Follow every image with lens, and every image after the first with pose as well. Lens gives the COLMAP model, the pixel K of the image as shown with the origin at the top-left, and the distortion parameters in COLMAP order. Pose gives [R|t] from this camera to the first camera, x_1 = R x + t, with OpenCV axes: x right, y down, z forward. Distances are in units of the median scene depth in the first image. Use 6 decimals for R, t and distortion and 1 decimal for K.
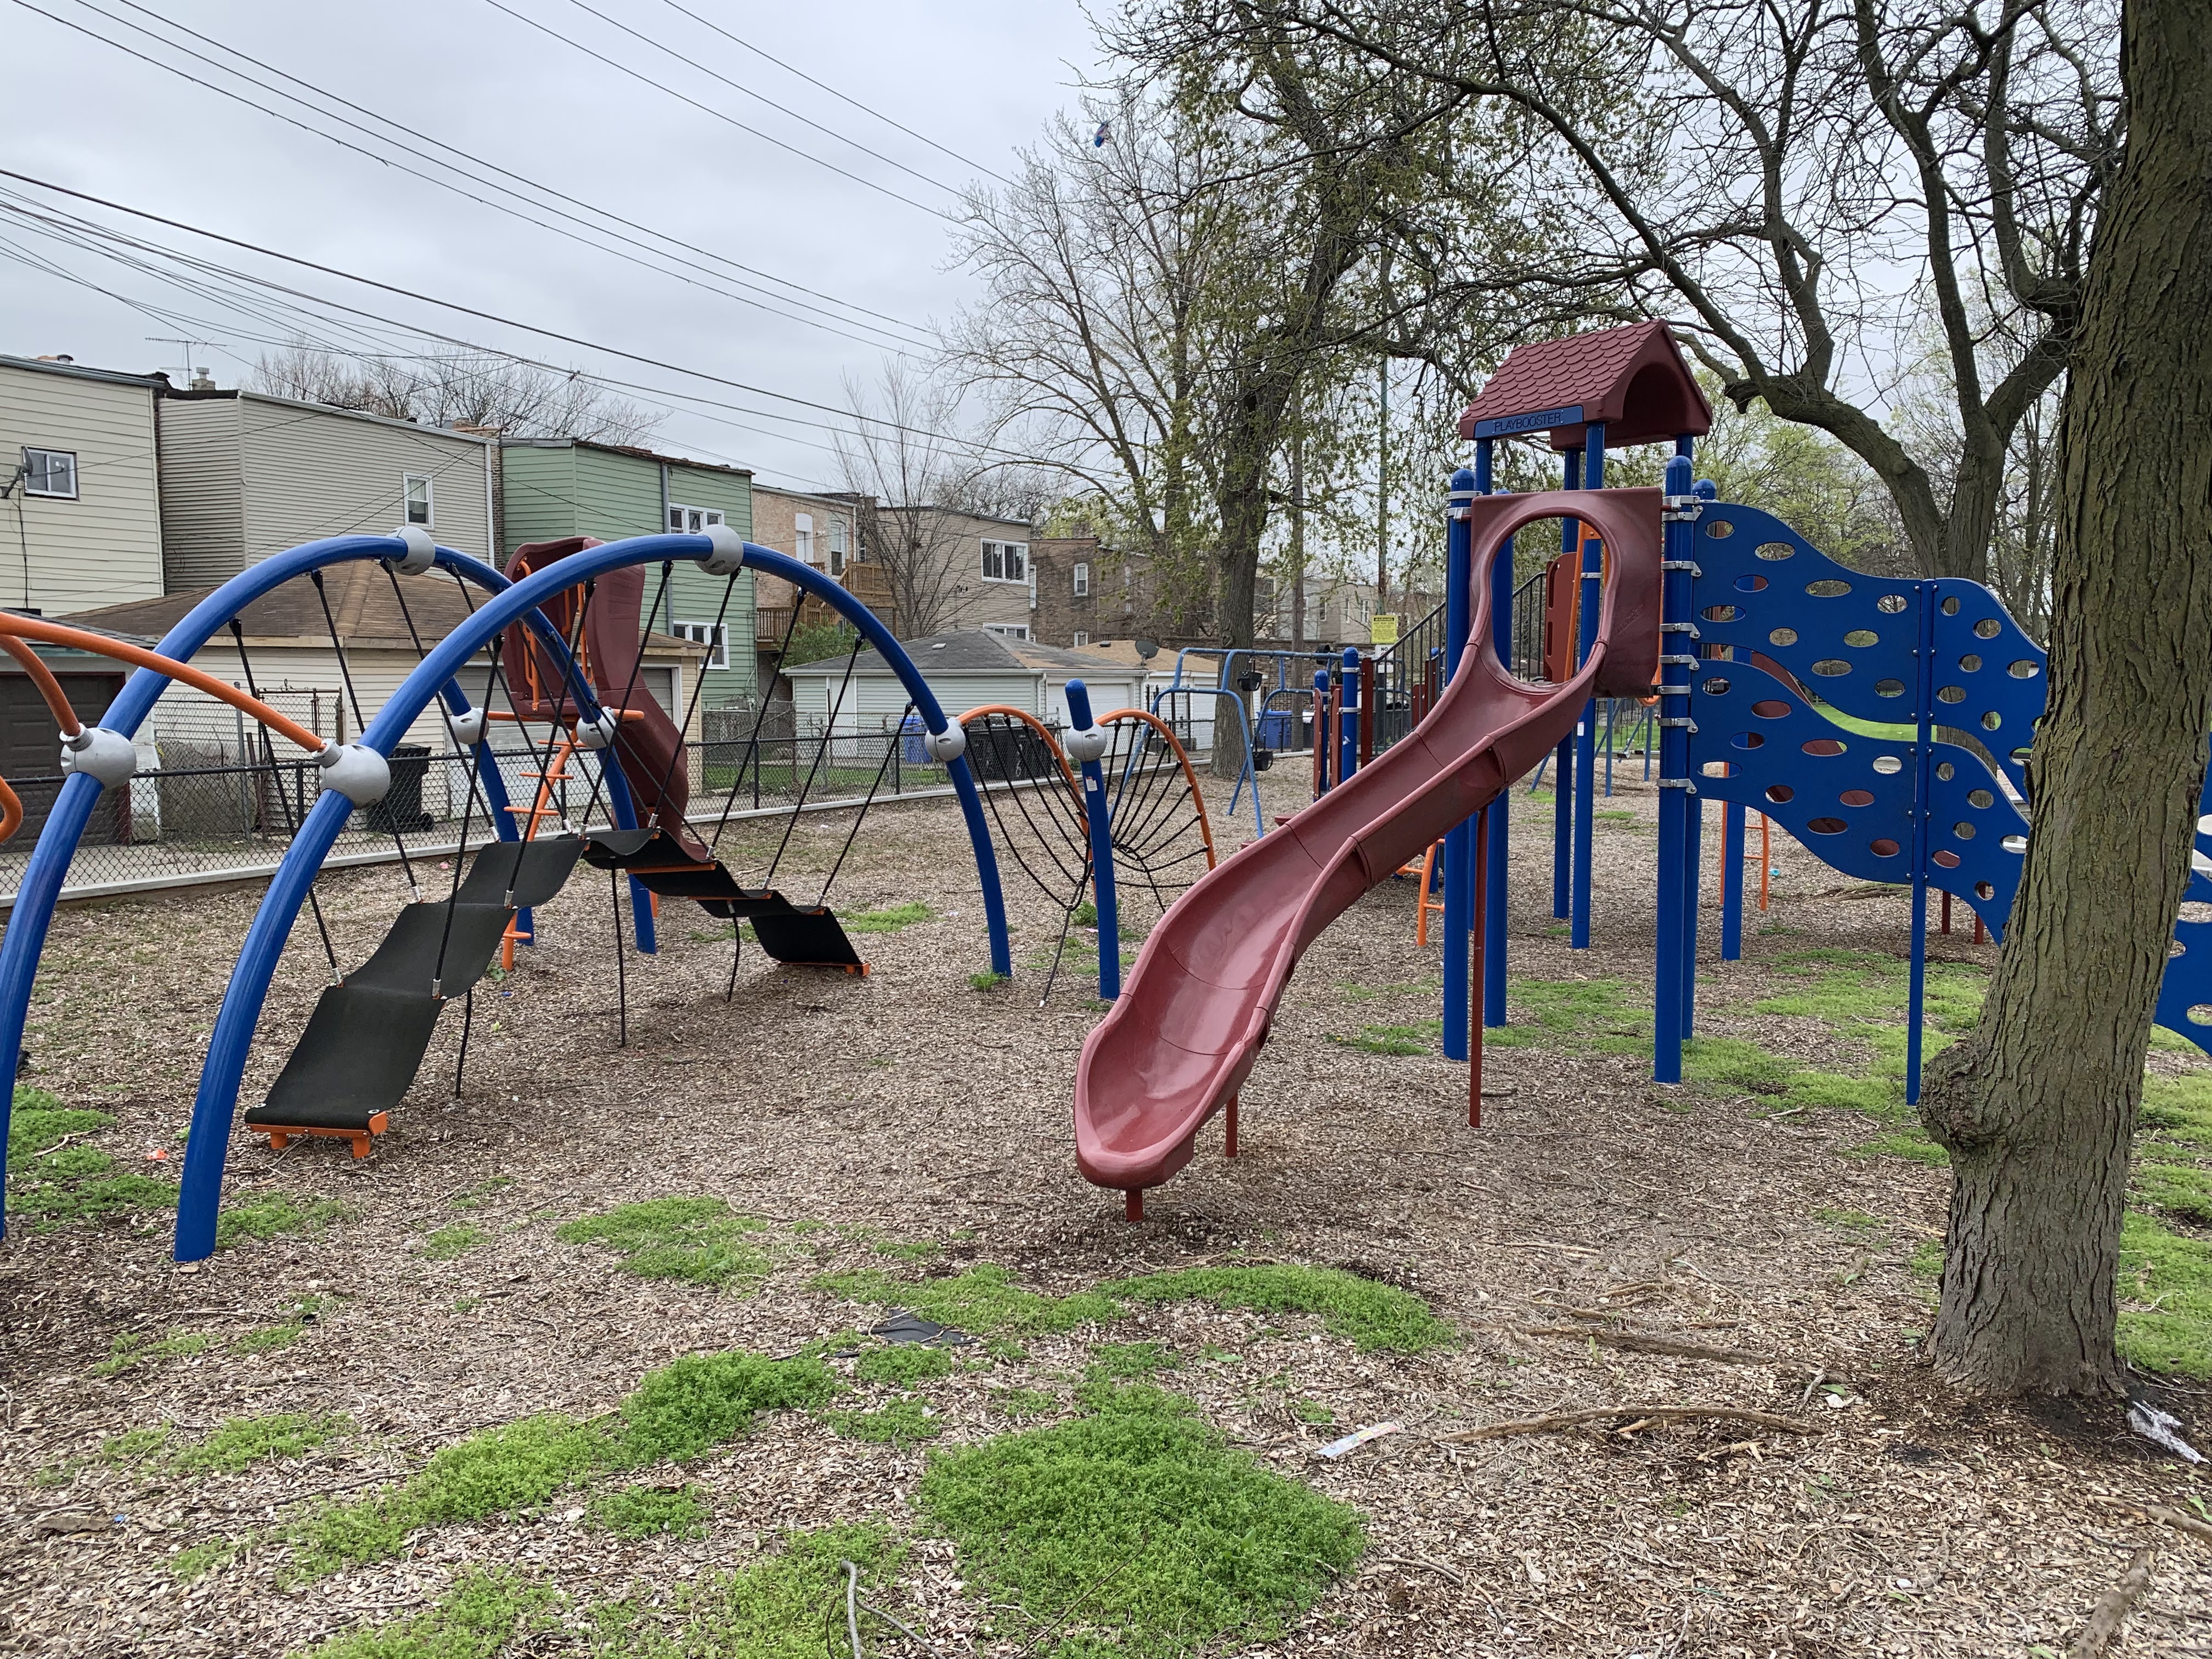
lens RADIAL K [[1688.5, 0, 1113.9], [0, 1688.5, 844.6], [0, 0, 1]] dist [0.033332, -0.043174]
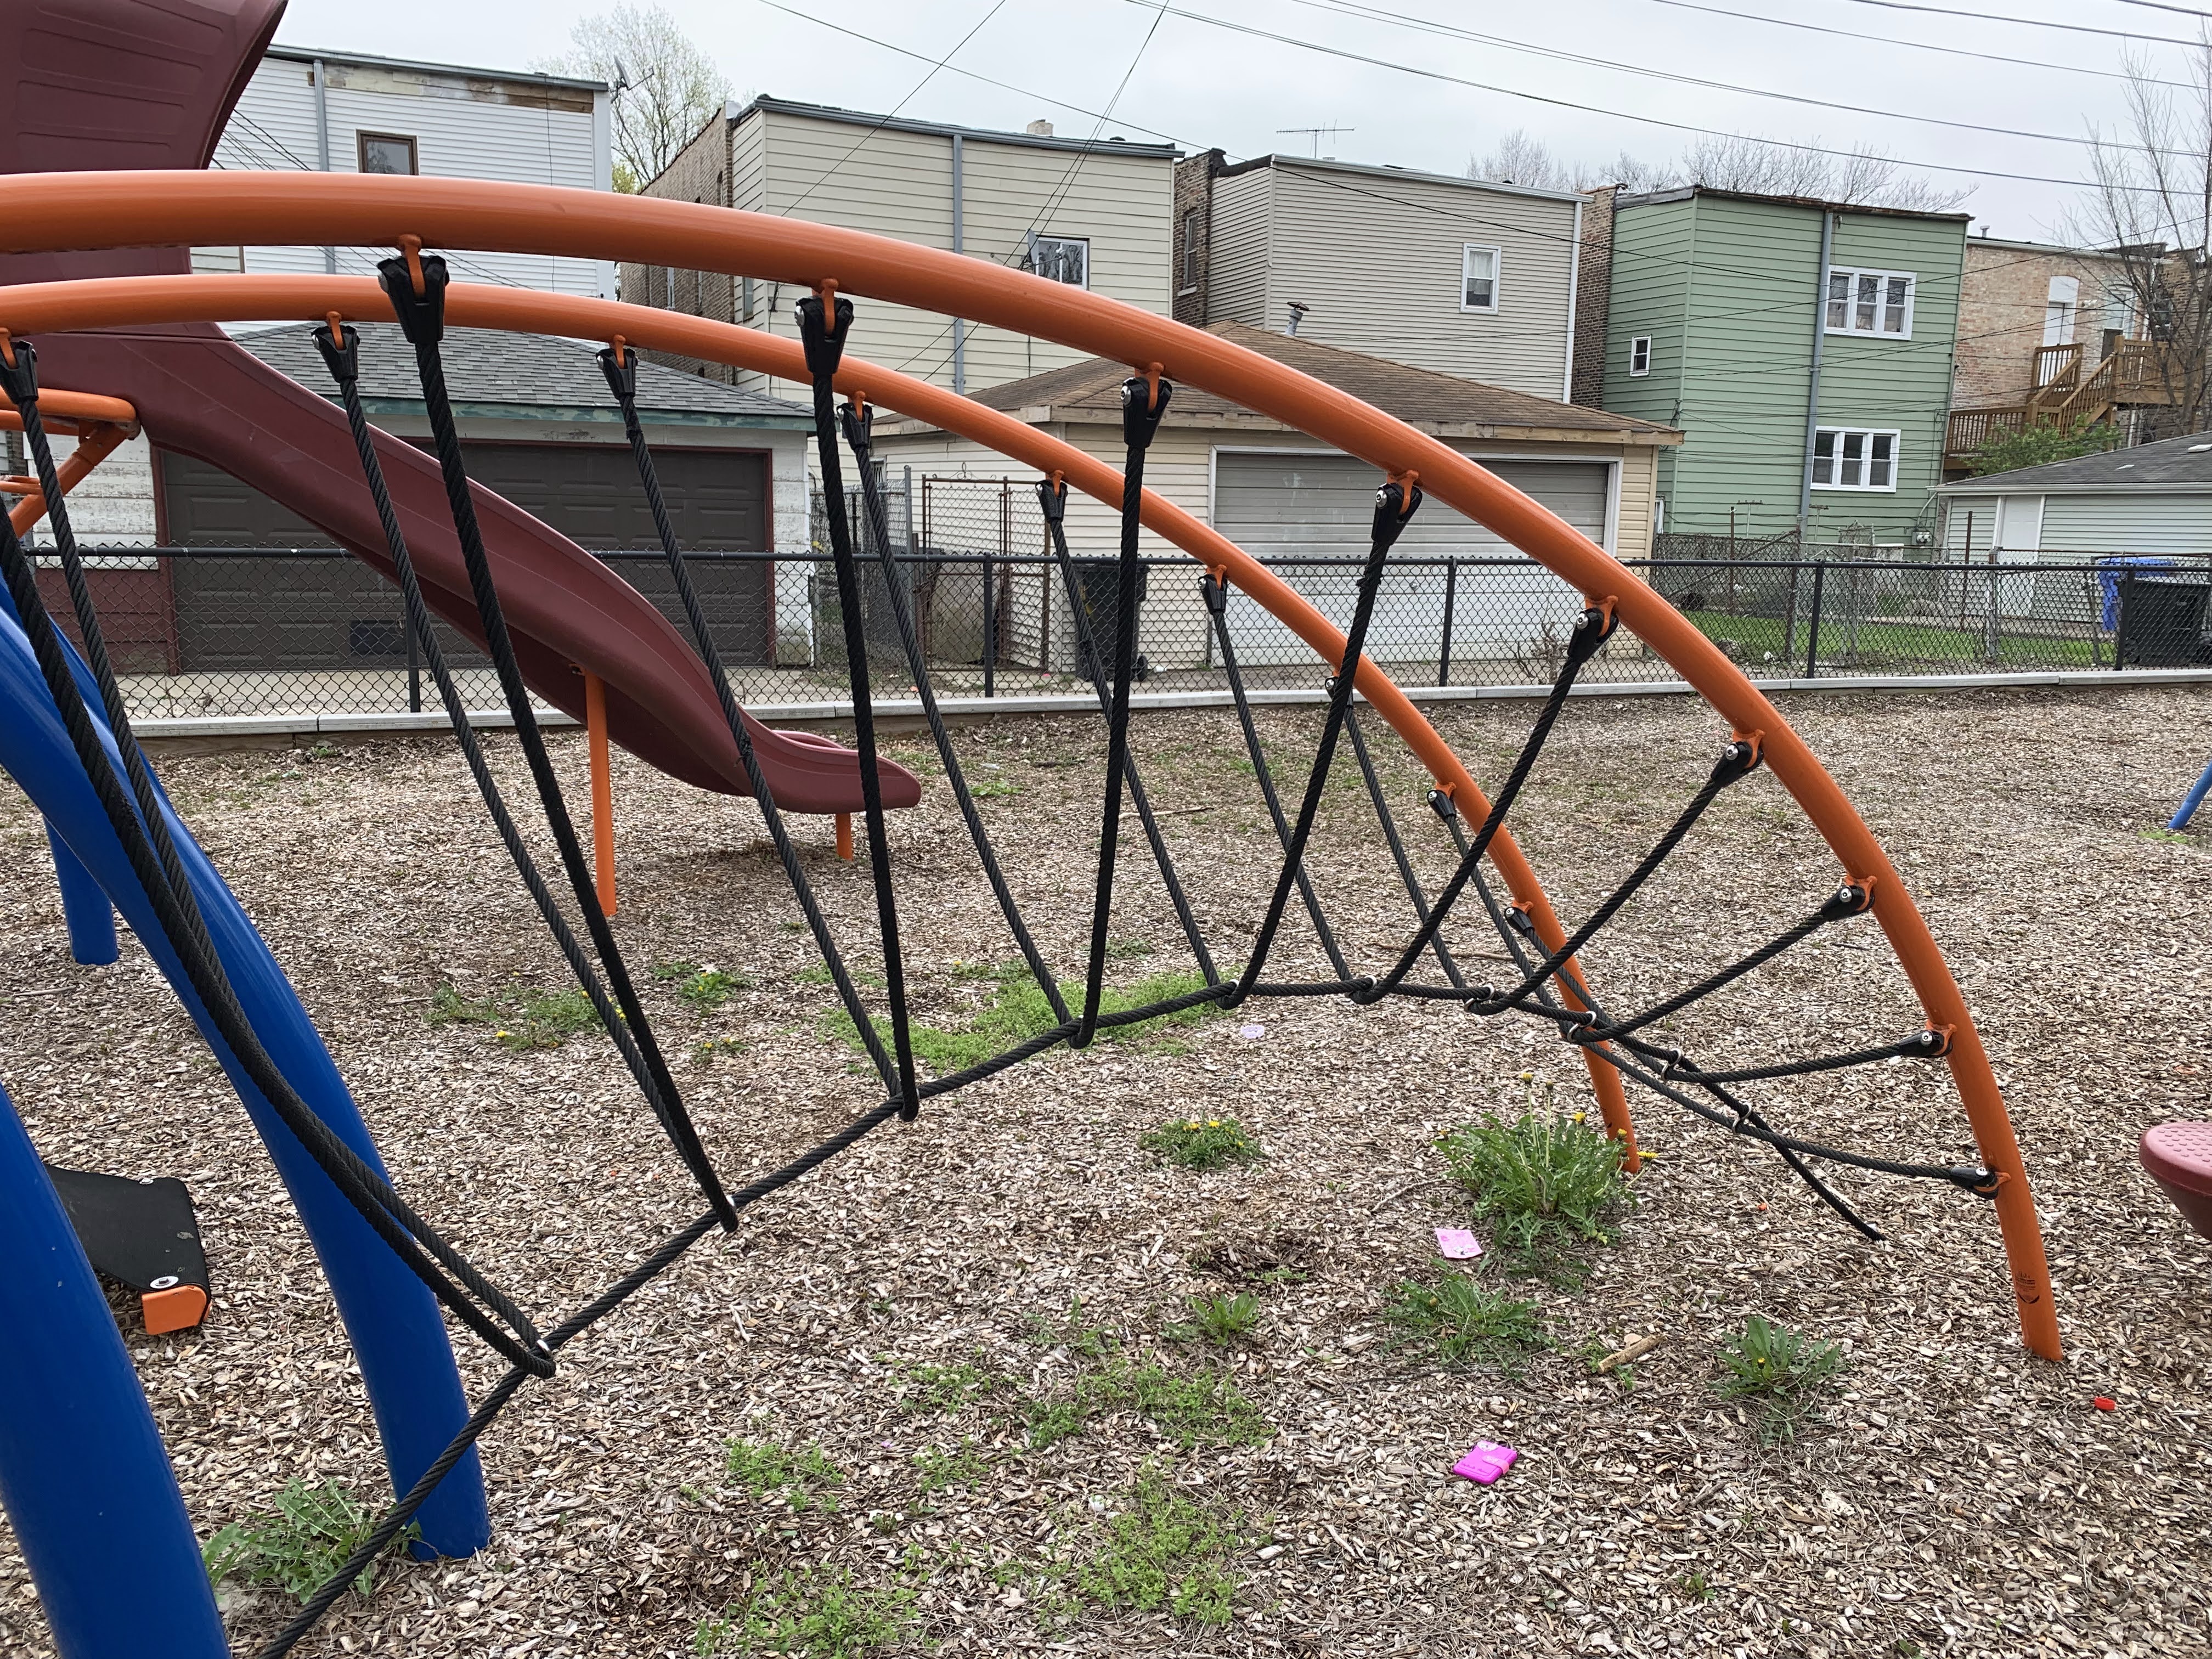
lens RADIAL K [[1688.5, 0, 1109.0], [0, 1688.5, 828.8], [0, 0, 1]] dist [0.033332, -0.043174]
pose [[0.735242, 0.136424, -0.663934, 0.045865], [-0.083588, 0.990308, 0.110921, -0.015165], [0.672631, -0.026057, 0.739519, 0.287959]]
